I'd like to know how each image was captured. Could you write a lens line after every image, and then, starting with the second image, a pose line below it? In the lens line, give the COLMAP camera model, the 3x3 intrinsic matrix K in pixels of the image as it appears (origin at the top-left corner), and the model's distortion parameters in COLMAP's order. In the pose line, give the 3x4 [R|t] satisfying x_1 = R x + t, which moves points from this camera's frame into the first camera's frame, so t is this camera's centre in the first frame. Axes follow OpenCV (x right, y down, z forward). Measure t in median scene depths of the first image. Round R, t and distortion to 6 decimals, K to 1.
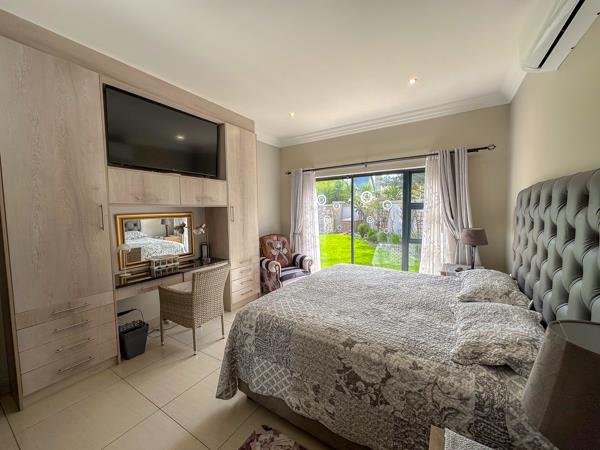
lens RADIAL K [[236.9, 0, 300.0], [0, 236.9, 222.9], [0, 0, 1]] dist [0.000521, 0.000080]
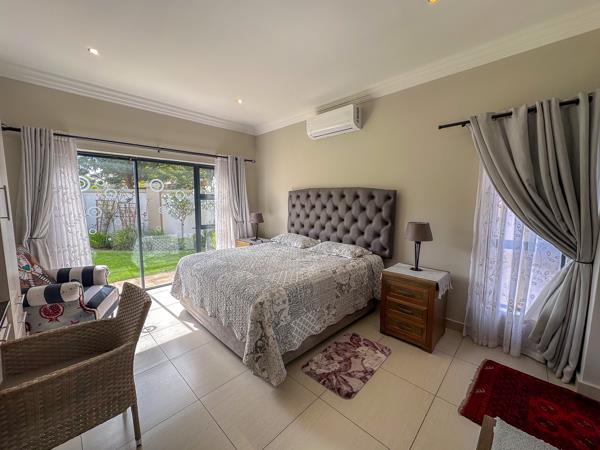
lens RADIAL K [[236.9, 0, 297.7], [0, 236.9, 225.7], [0, 0, 1]] dist [0.000521, 0.000080]
pose [[0.206148, -0.085305, 0.974796, -1.218465], [0.048363, 0.995864, 0.076921, 0.002086], [-0.977325, 0.031287, 0.209420, 0.676809]]
